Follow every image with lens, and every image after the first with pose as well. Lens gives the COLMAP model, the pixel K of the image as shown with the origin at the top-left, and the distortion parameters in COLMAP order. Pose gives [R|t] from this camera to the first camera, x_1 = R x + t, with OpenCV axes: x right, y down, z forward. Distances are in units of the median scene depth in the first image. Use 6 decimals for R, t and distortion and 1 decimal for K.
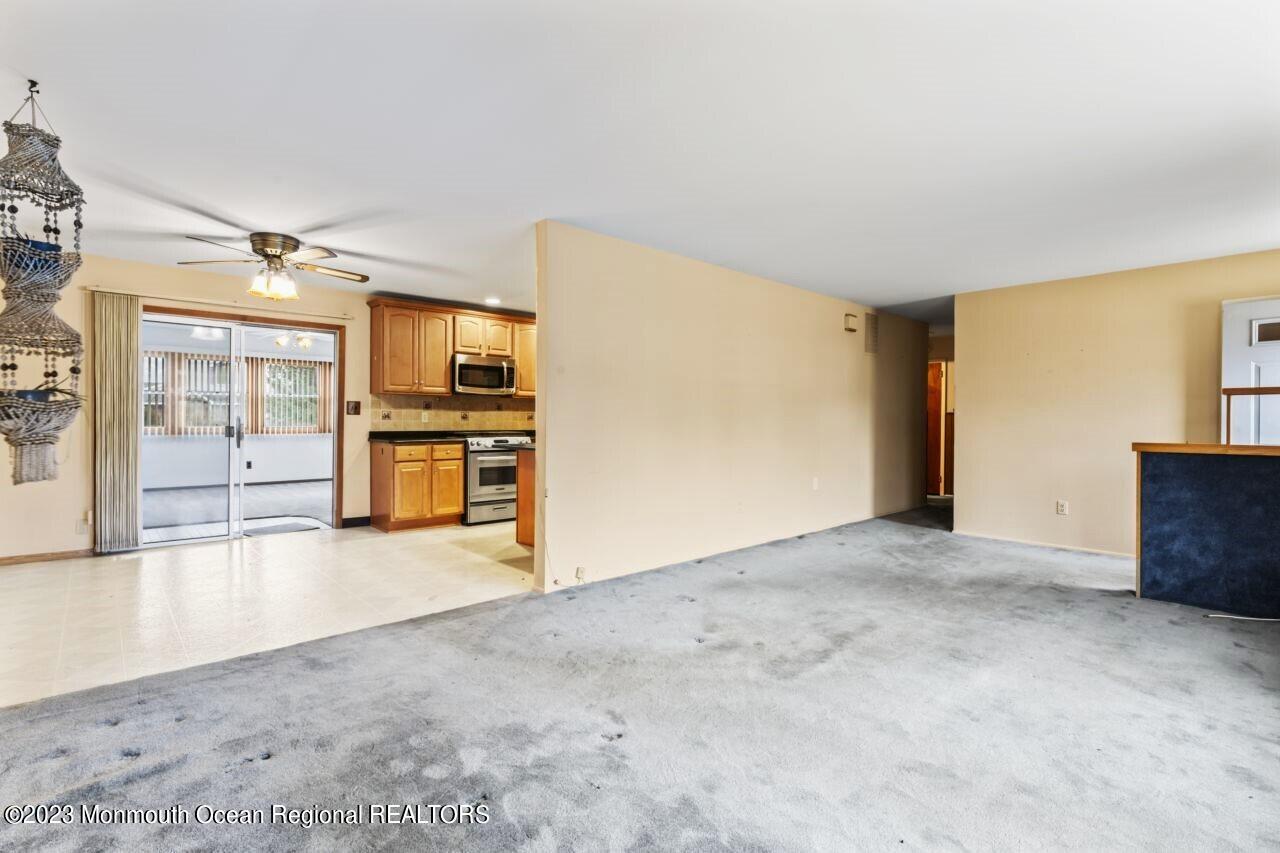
lens RADIAL K [[594.9, 0, 635.0], [0, 594.9, 424.4], [0, 0, 1]] dist [0.000322, -0.000282]
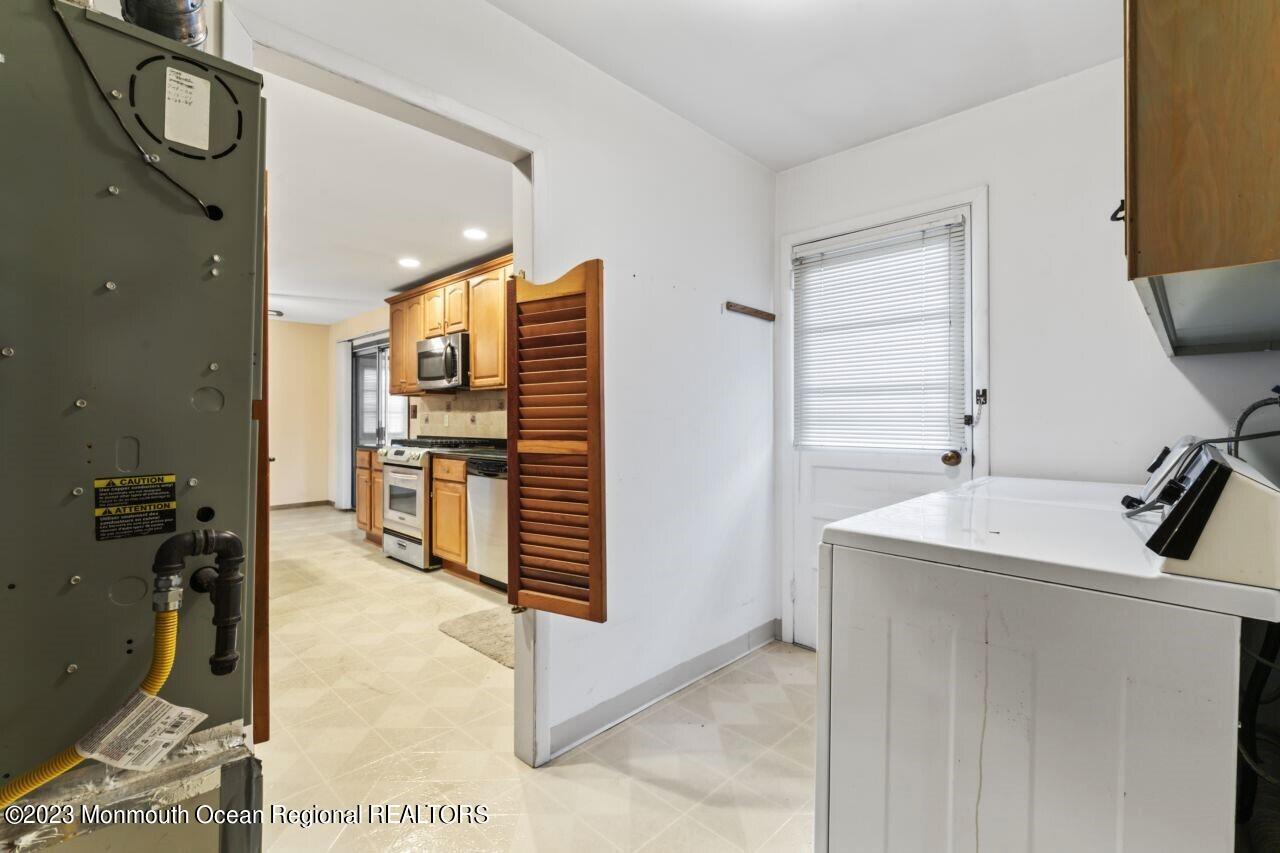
lens RADIAL K [[566.0, 0, 640.0], [0, 566.0, 426.5], [0, 0, 1]] dist [0.000317, 0.000017]
pose [[0.062269, 0.000940, -0.998059, 0.509918], [-0.007698, 0.999970, 0.000462, -0.006215], [0.998030, 0.007654, 0.062274, 1.294952]]
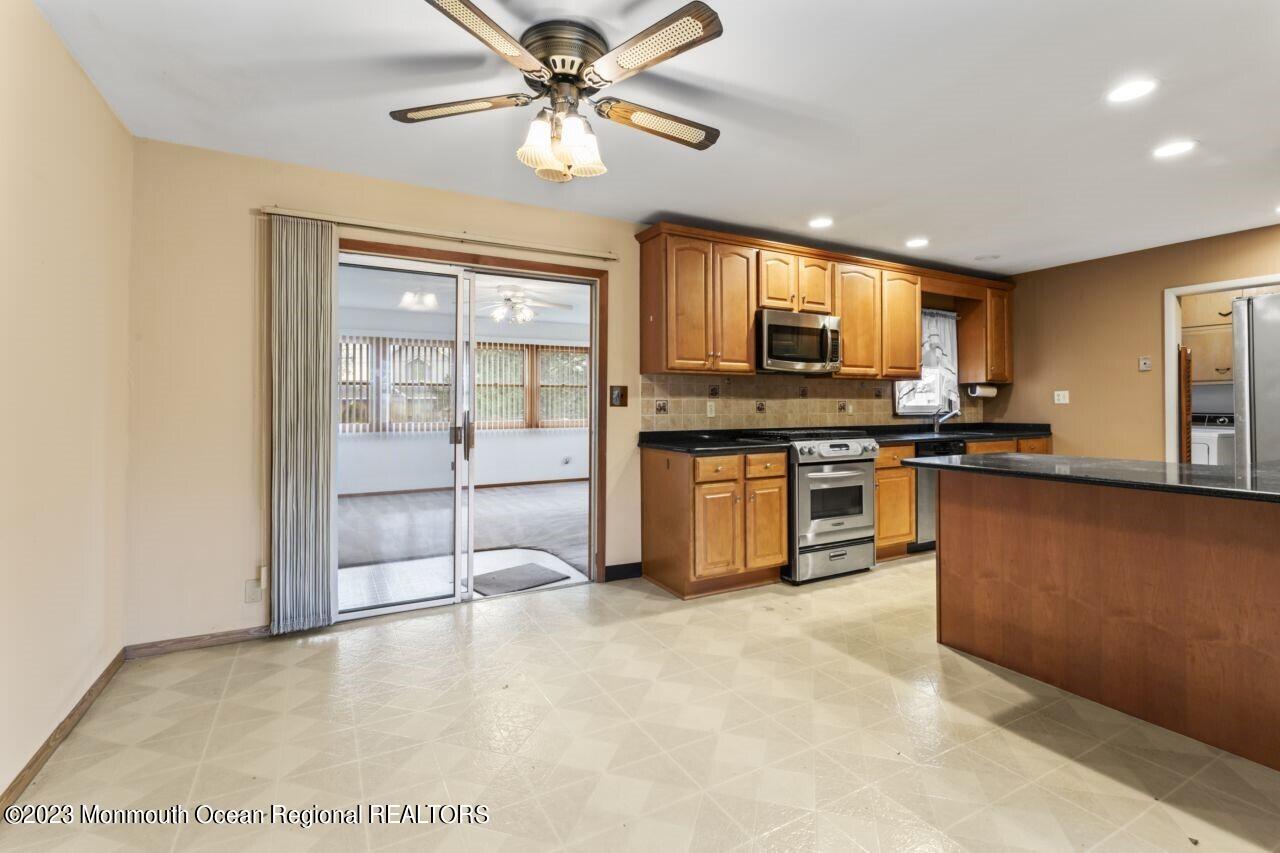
lens RADIAL K [[581.7, 0, 639.6], [0, 581.7, 398.8], [0, 0, 1]] dist [0.000444, -0.000036]
pose [[0.972446, -0.015085, -0.232638, -0.294967], [0.009322, 0.999622, -0.025852, -0.007951], [0.232940, 0.022971, 0.972220, 0.375148]]
